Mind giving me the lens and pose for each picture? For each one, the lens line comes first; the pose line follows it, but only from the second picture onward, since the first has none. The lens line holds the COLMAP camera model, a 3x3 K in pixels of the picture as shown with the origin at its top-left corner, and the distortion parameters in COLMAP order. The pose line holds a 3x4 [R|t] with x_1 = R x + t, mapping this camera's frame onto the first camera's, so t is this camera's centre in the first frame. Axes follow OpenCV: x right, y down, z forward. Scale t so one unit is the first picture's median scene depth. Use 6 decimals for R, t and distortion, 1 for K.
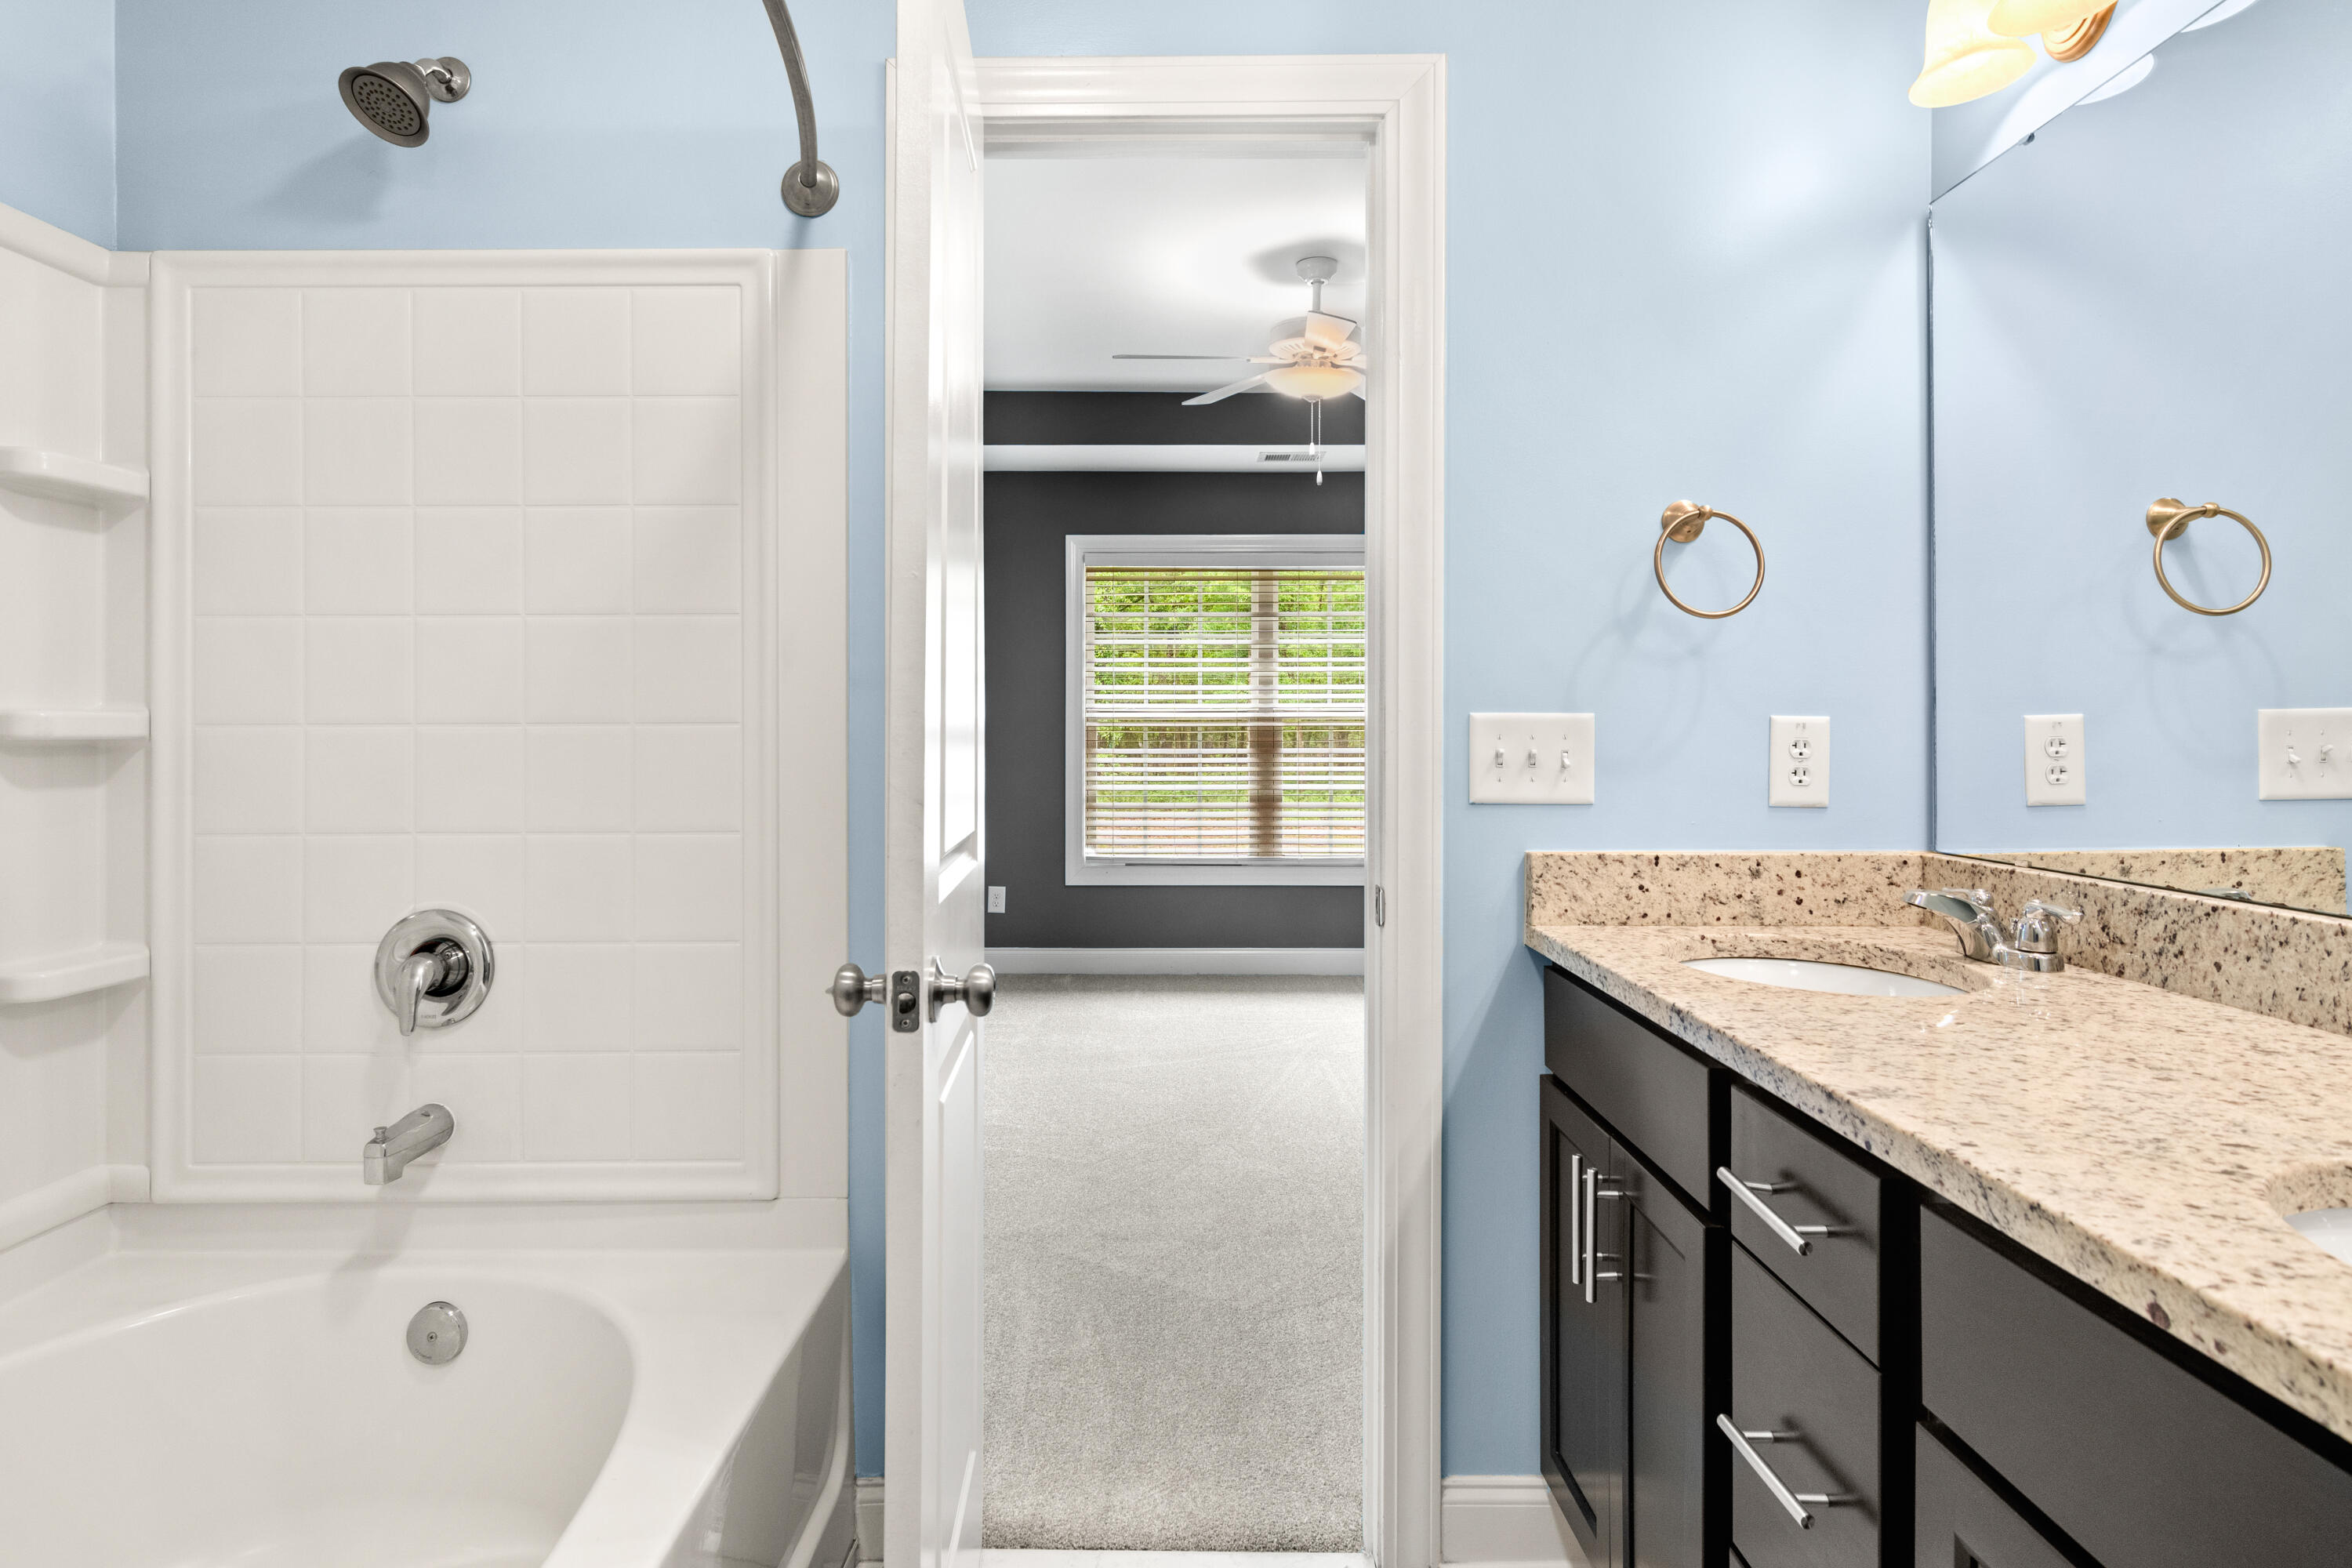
lens RADIAL K [[838.1, 0, 1165.8], [0, 838.1, 742.2], [0, 0, 1]] dist [-0.000442, 0.000000]
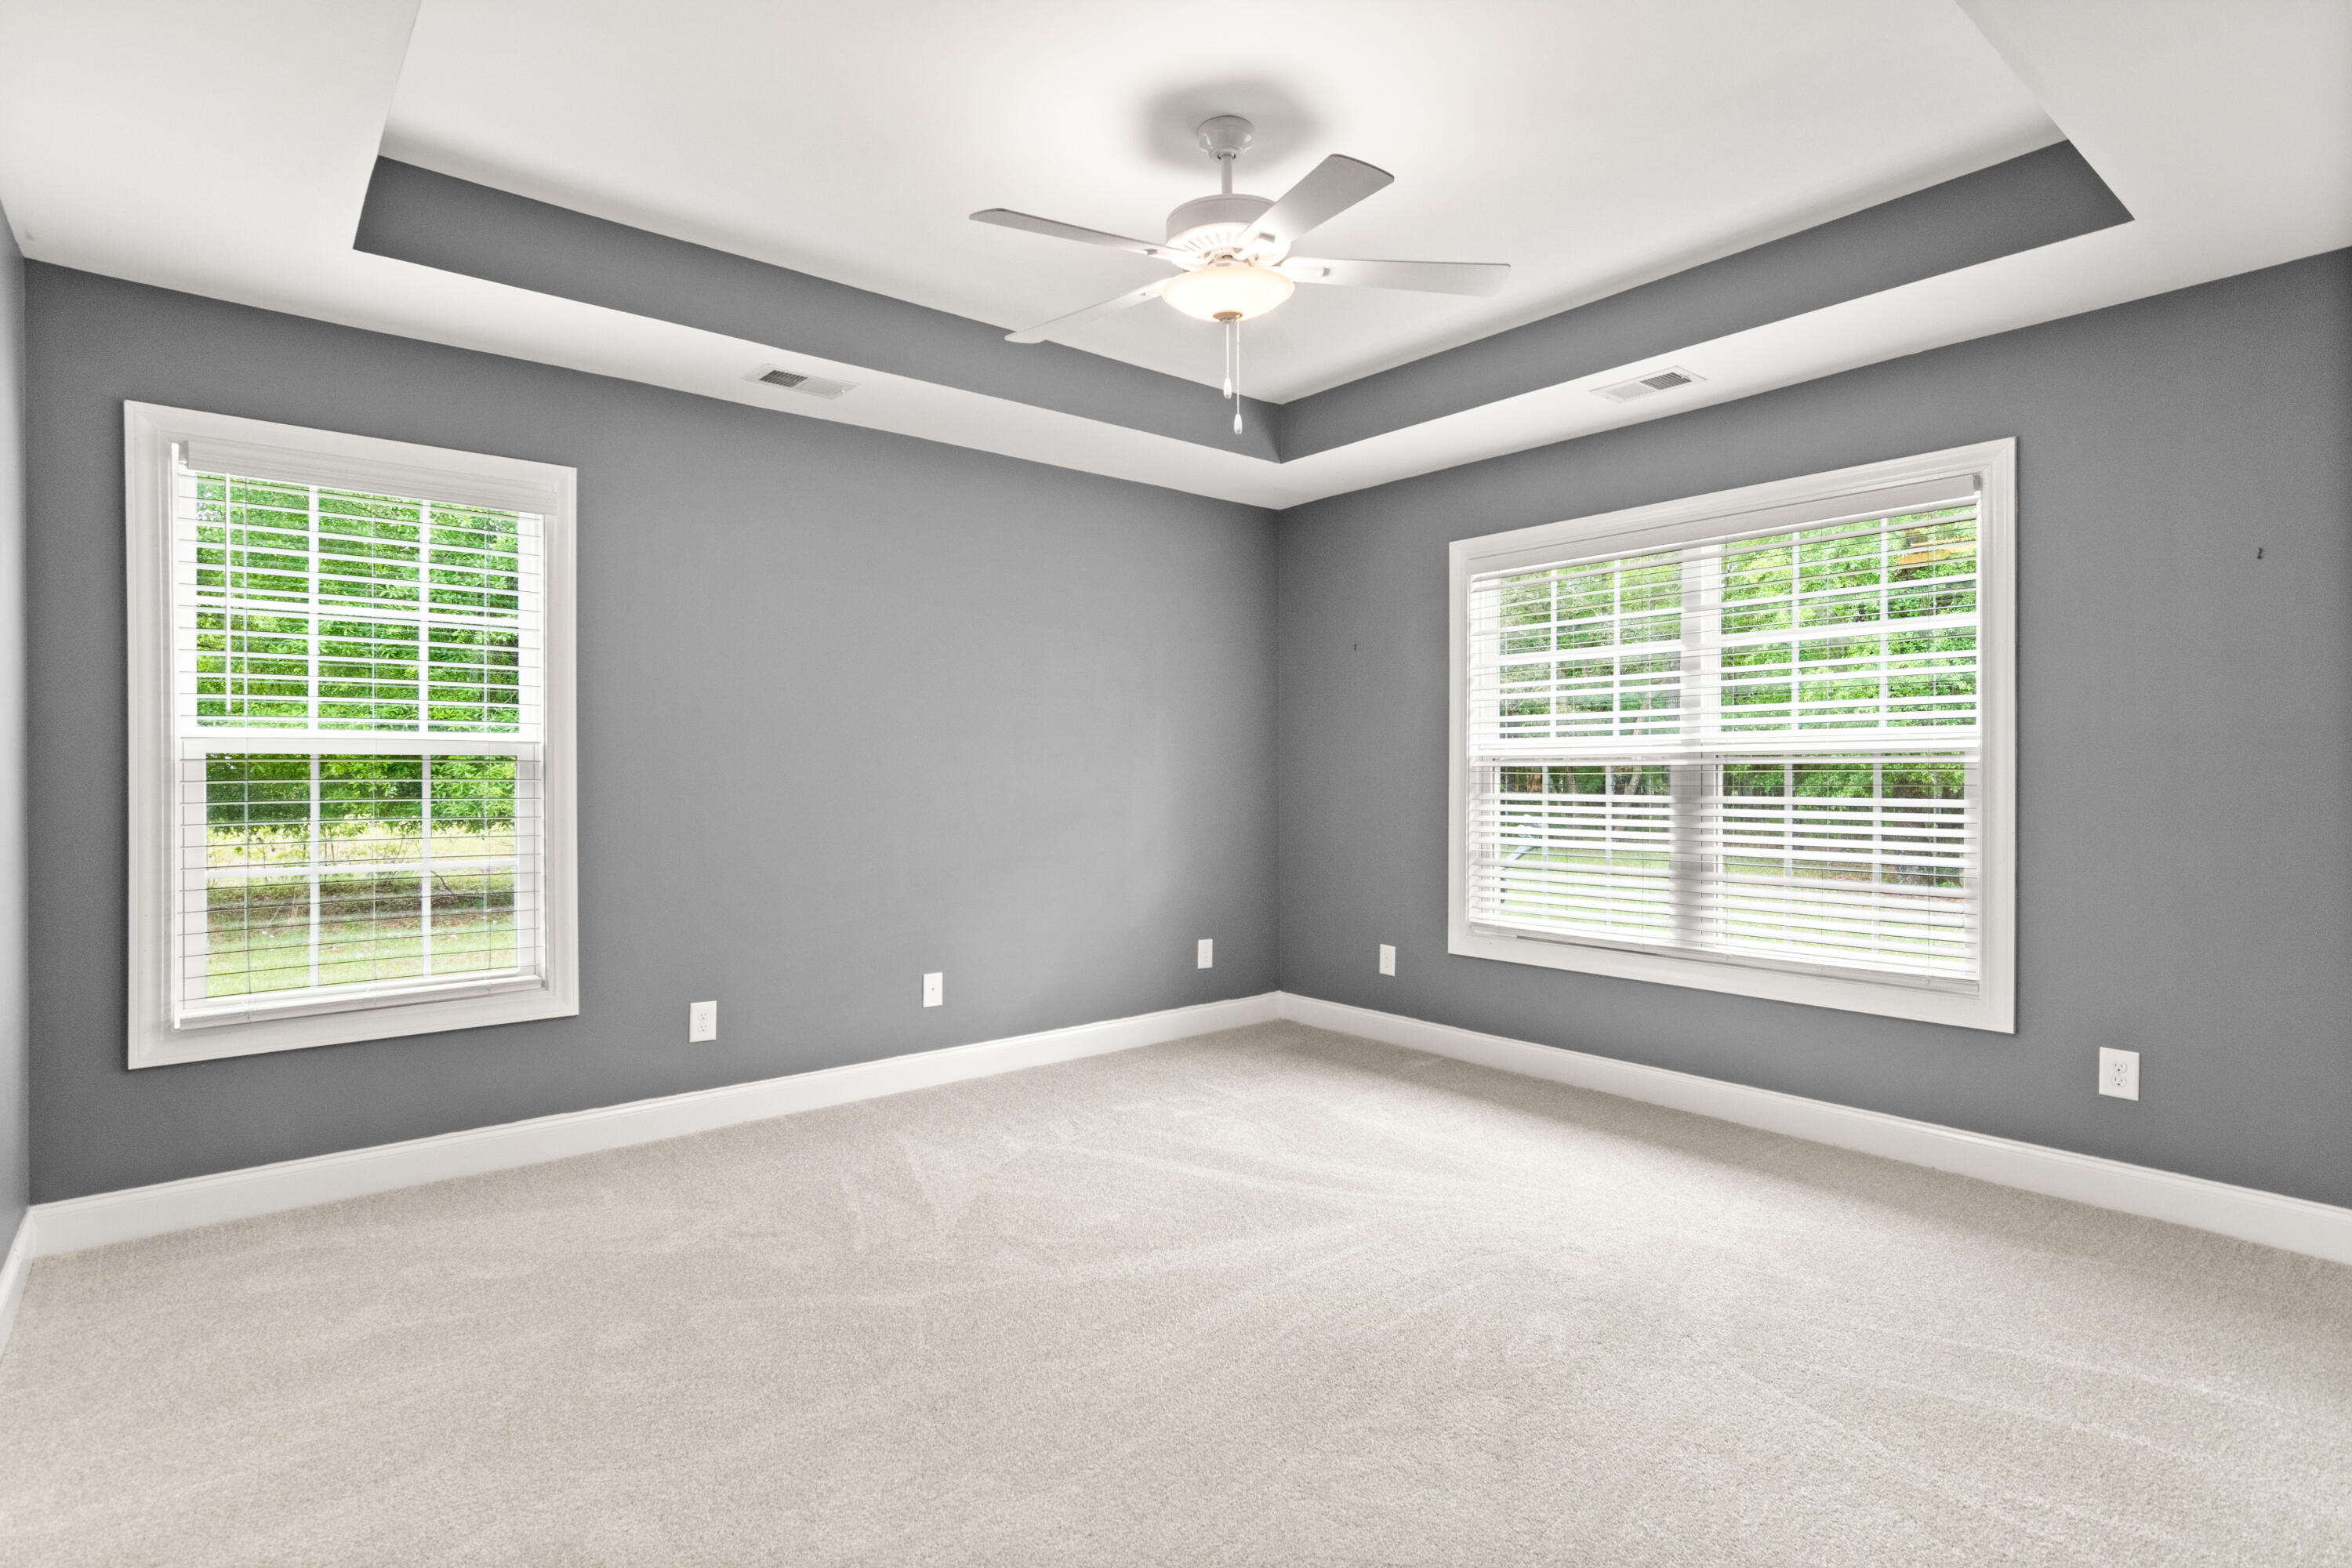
lens RADIAL K [[1176.9, 0, 1167.0], [0, 1176.9, 778.5], [0, 0, 1]] dist [0.004718, 0.000266]
pose [[0.651167, 0.003292, -0.758928, 0.588985], [-0.007159, 0.999973, -0.001805, -0.002766], [0.758901, 0.006608, 0.651173, 0.003076]]
